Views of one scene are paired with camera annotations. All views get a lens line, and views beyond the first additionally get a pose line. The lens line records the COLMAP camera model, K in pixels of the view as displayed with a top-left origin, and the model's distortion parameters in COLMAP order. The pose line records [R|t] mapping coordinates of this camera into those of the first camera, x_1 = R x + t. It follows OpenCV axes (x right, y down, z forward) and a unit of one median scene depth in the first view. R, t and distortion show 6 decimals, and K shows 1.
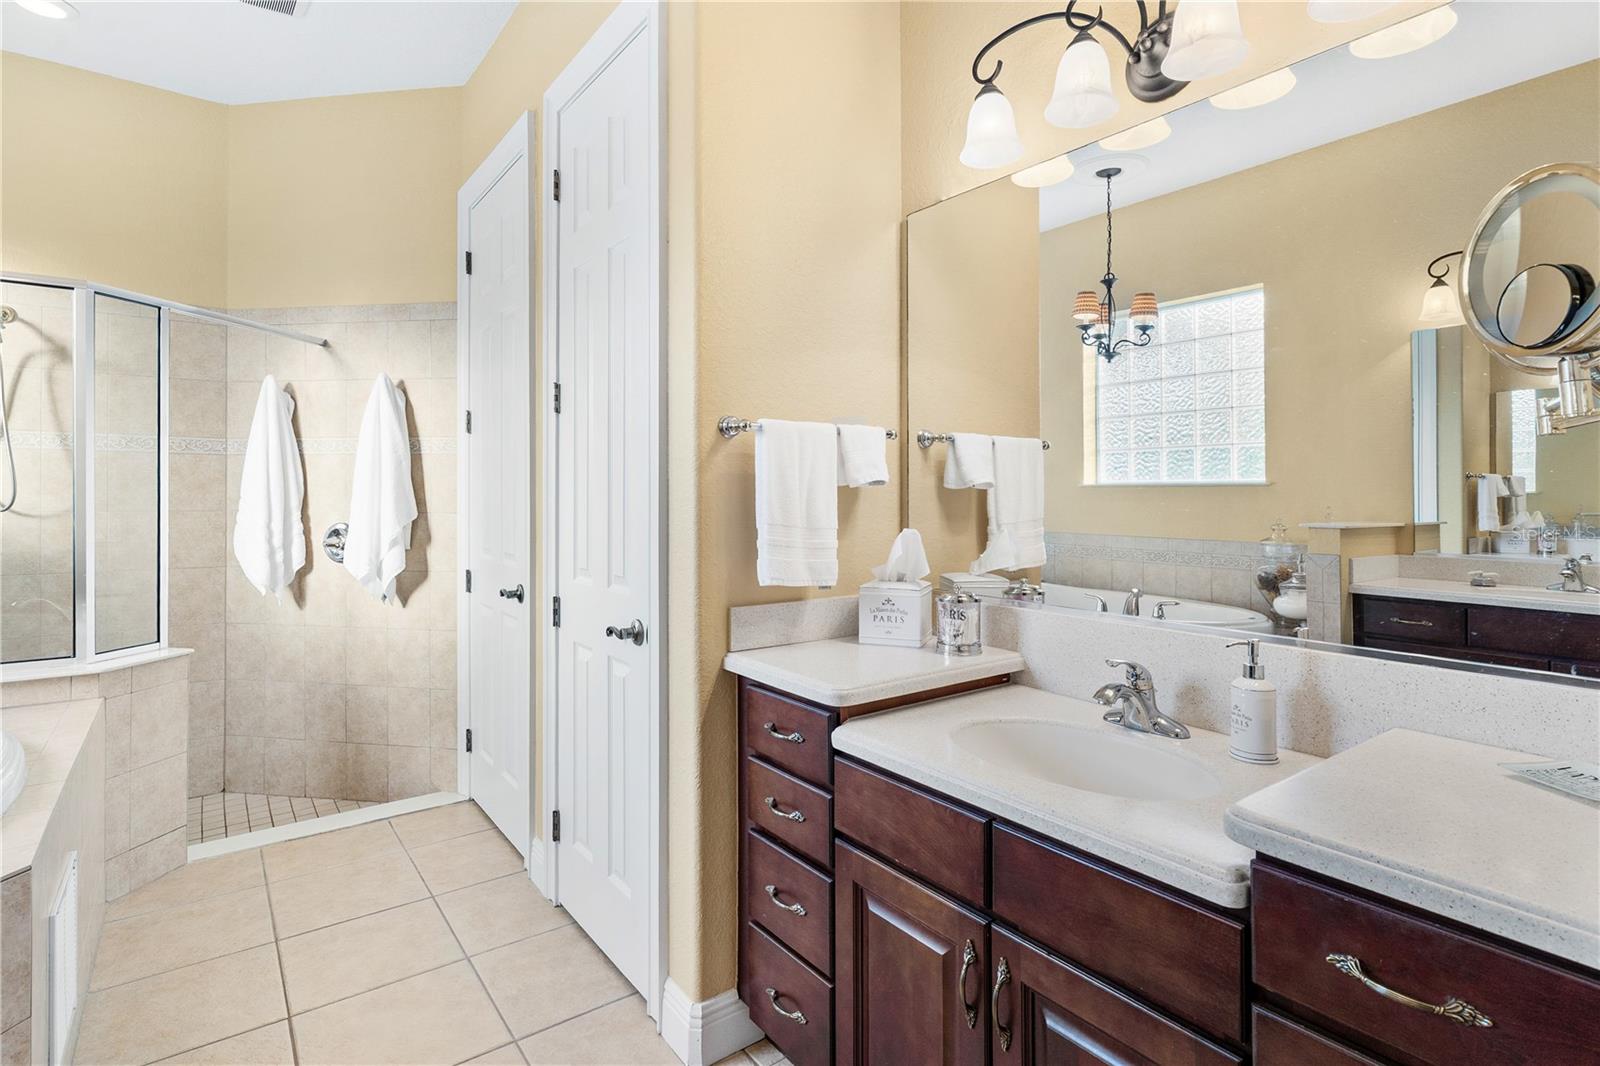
lens RADIAL K [[792.9, 0, 801.0], [0, 792.9, 485.9], [0, 0, 1]] dist [0.001146, -0.000241]
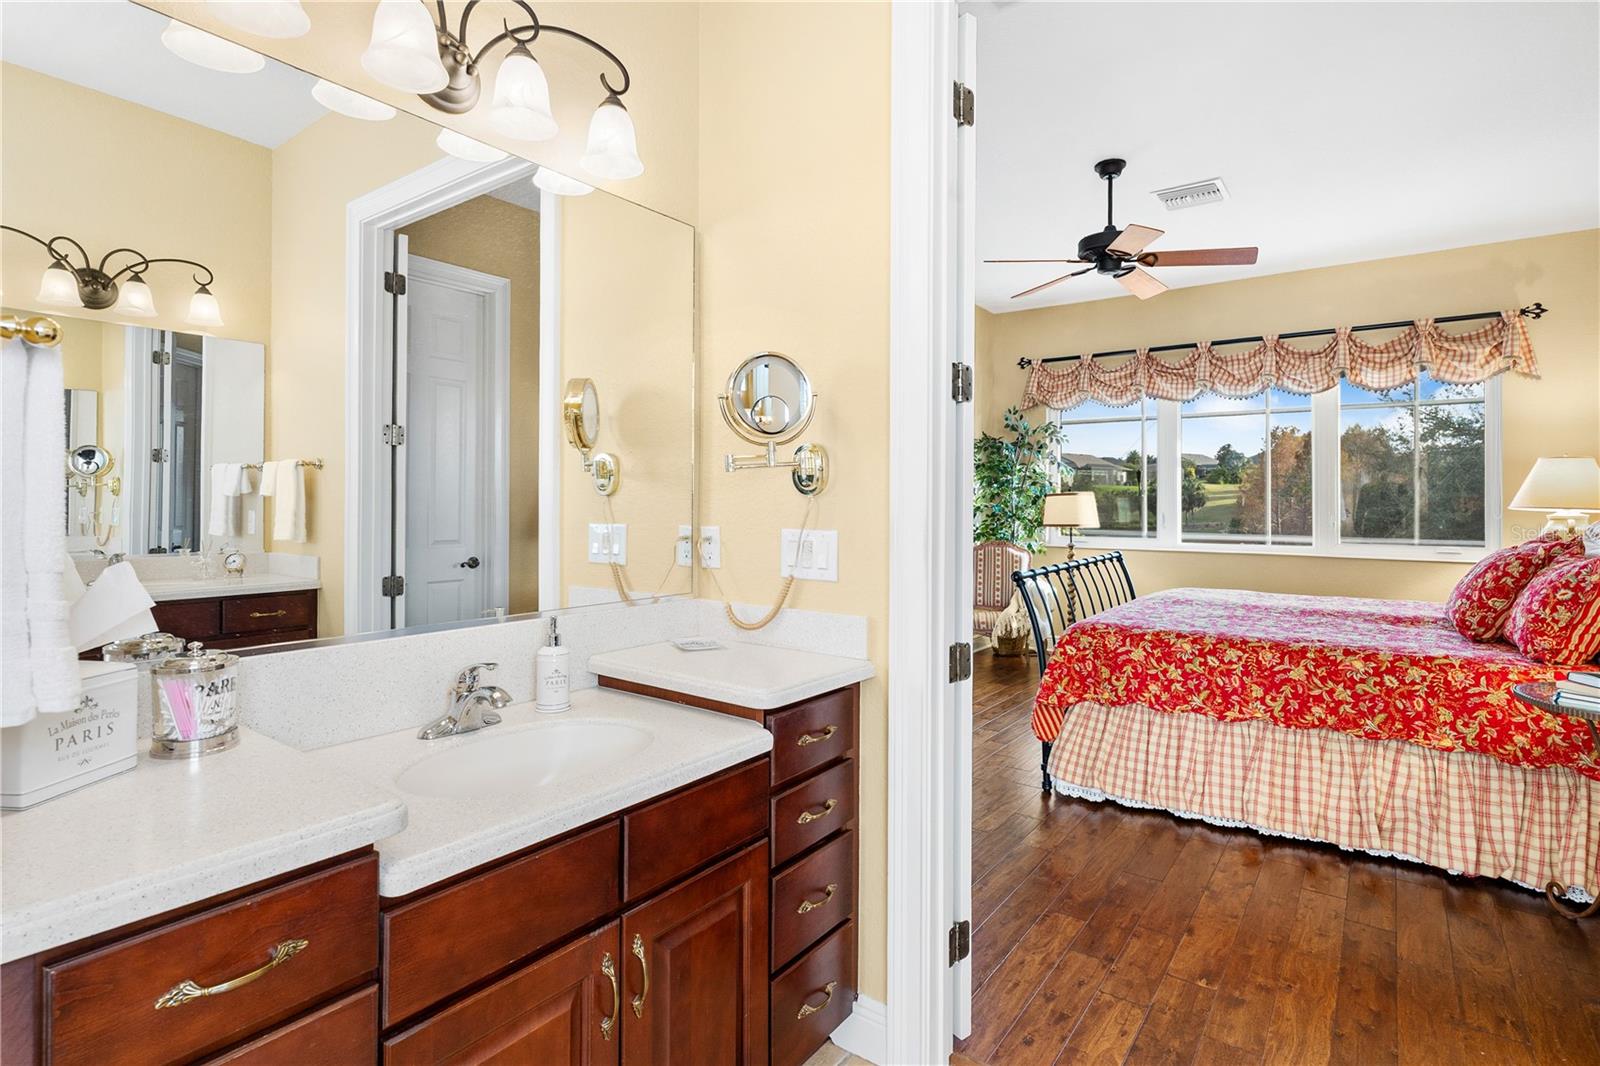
lens RADIAL K [[785.1, 0, 795.4], [0, 785.1, 505.5], [0, 0, 1]] dist [0.002617, 0.000028]
pose [[-0.282067, -0.003675, 0.959388, -0.318191], [-0.014150, 0.999900, -0.000330, 0.005451], [-0.959290, -0.013668, -0.282091, 0.426880]]
